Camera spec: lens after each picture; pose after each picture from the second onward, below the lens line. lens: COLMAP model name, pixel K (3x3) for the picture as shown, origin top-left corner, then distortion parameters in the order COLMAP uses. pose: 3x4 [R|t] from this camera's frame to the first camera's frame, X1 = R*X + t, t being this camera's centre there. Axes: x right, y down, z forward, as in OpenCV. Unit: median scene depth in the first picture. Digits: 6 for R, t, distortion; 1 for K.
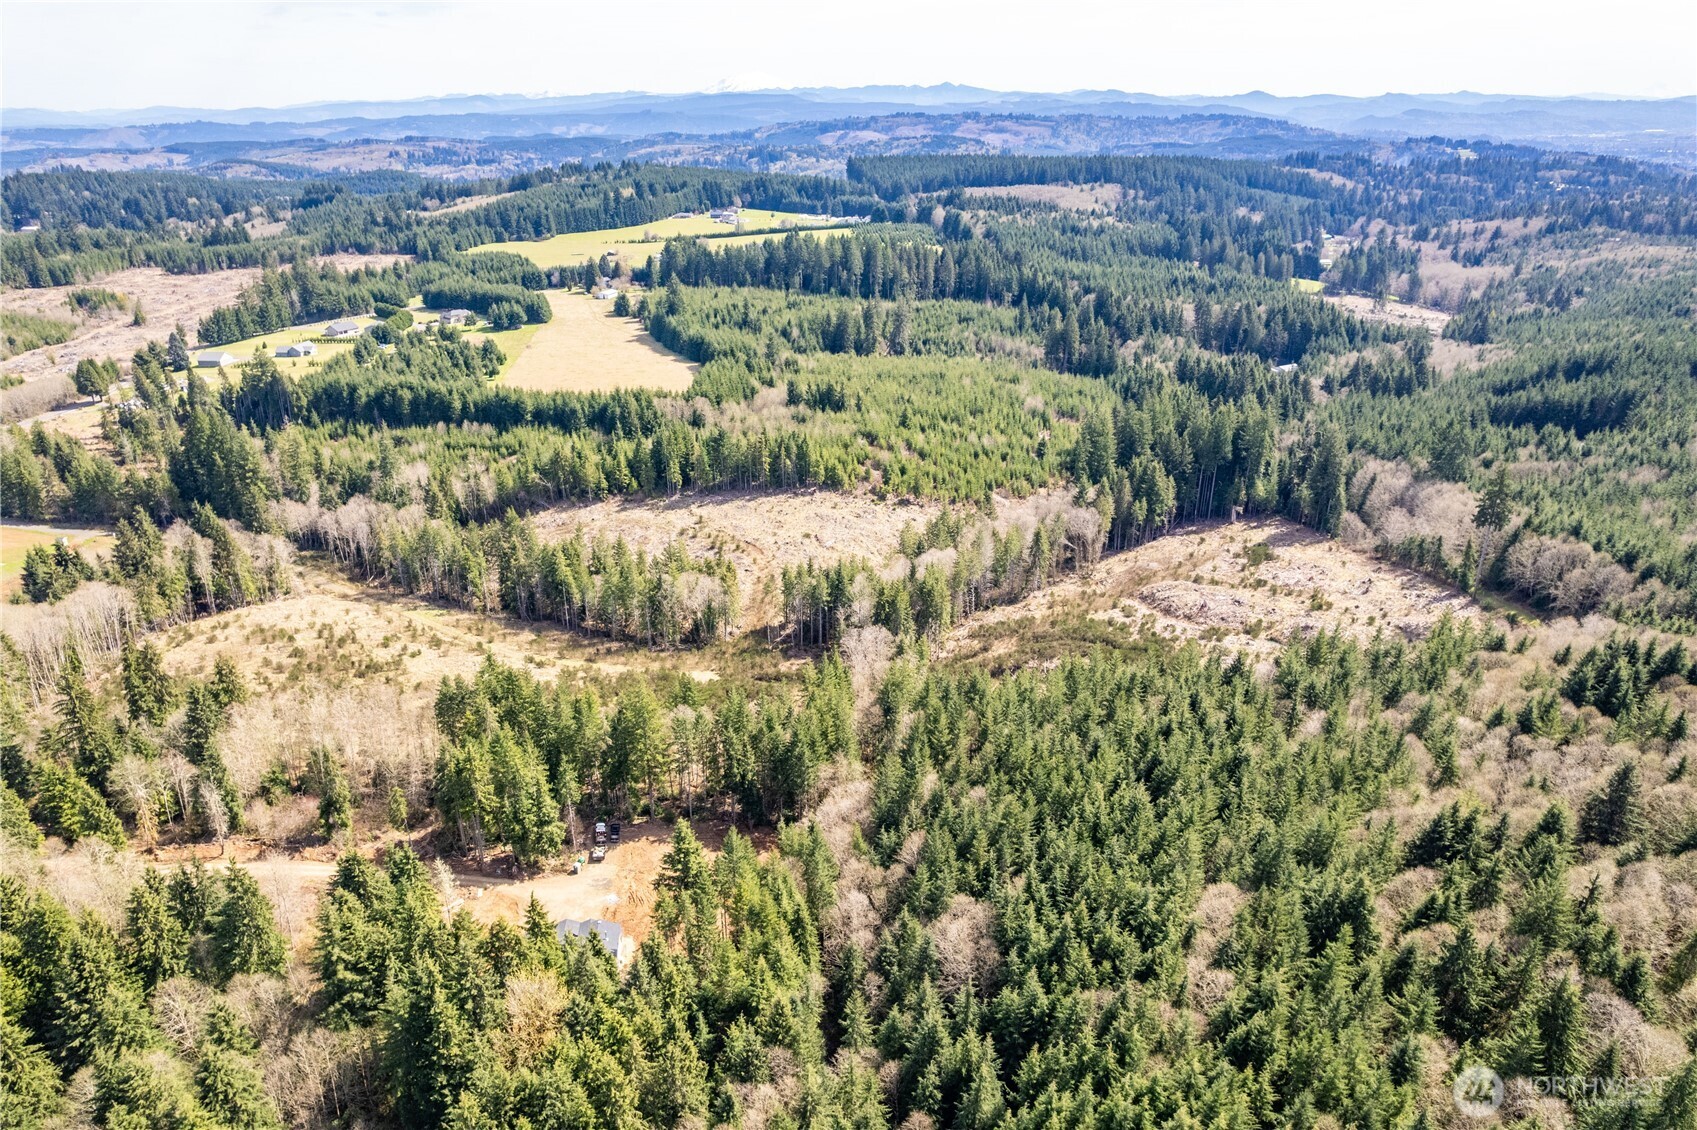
lens RADIAL K [[1213.4, 0, 848.5], [0, 1213.4, 565.0], [0, 0, 1]] dist [-0.113514, 0.114207]
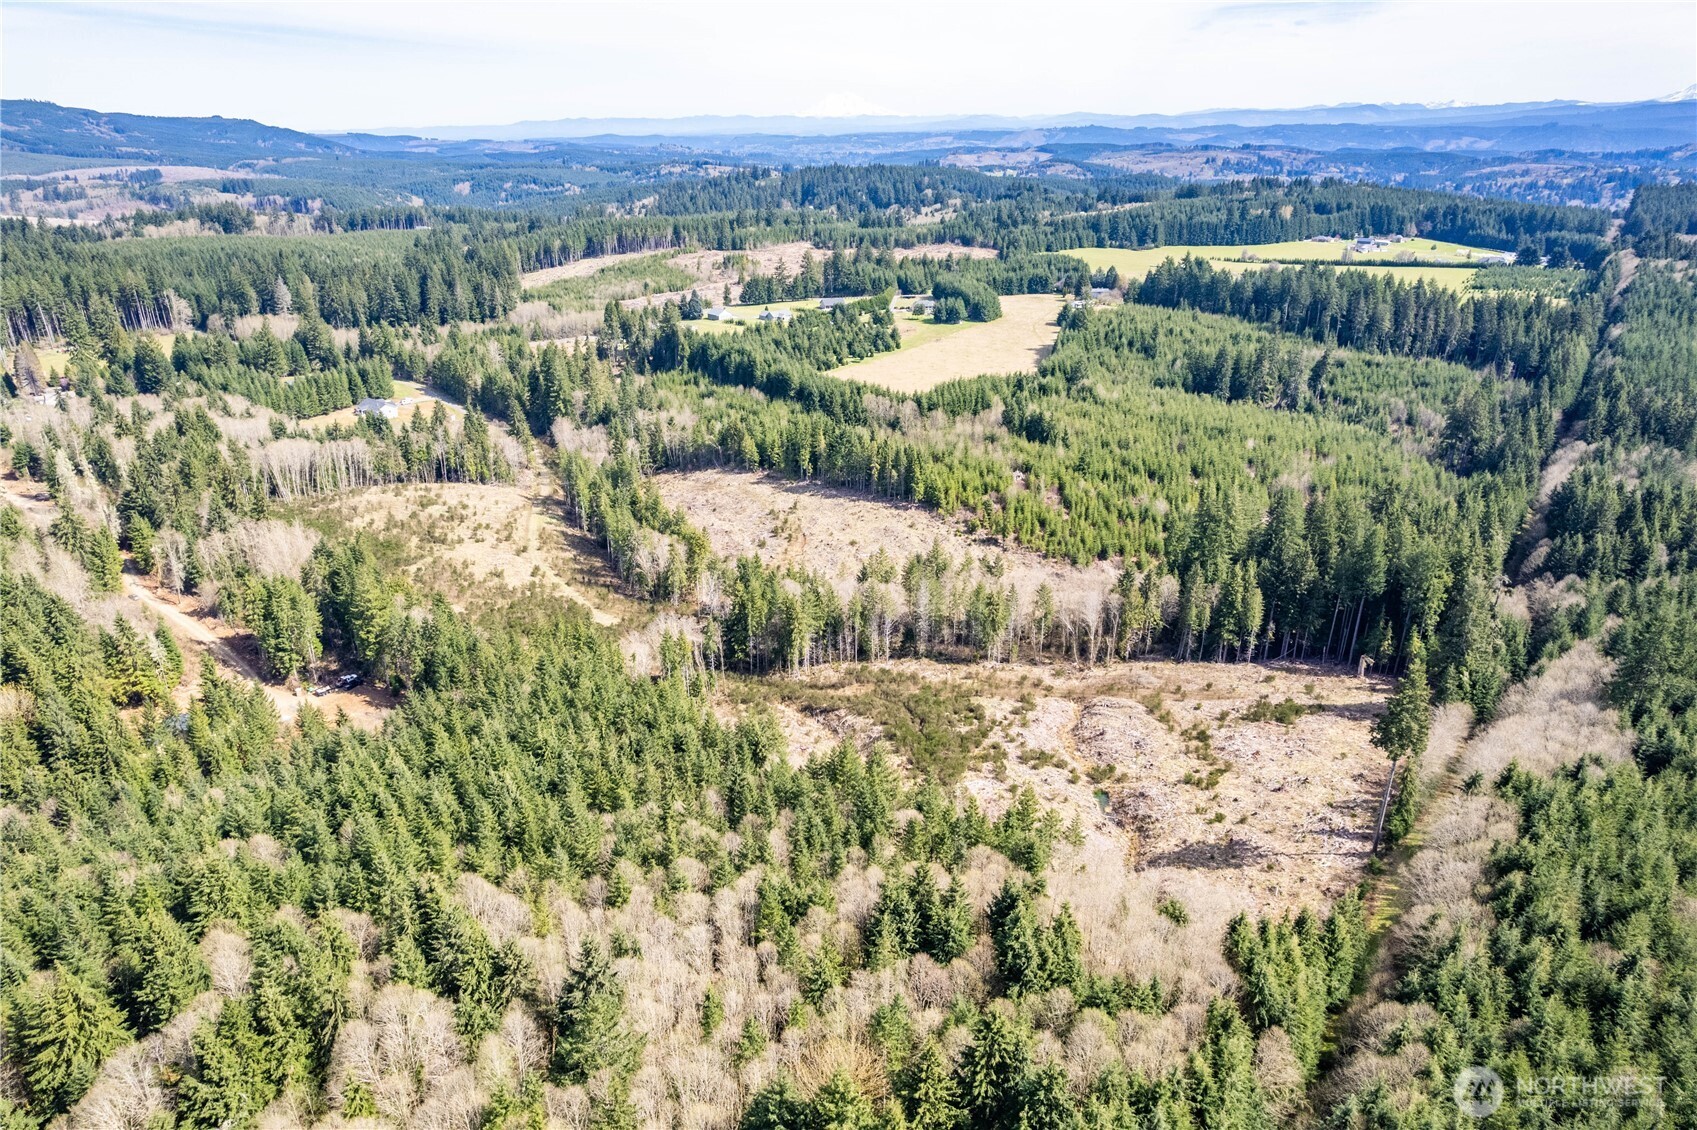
lens RADIAL K [[1213.4, 0, 848.5], [0, 1213.4, 565.0], [0, 0, 1]] dist [-0.113514, 0.114207]
pose [[0.687375, 0.249939, -0.681943, 0.190395], [-0.254047, 0.962352, 0.096641, -0.030102], [0.680424, 0.106817, 0.724992, 0.078414]]
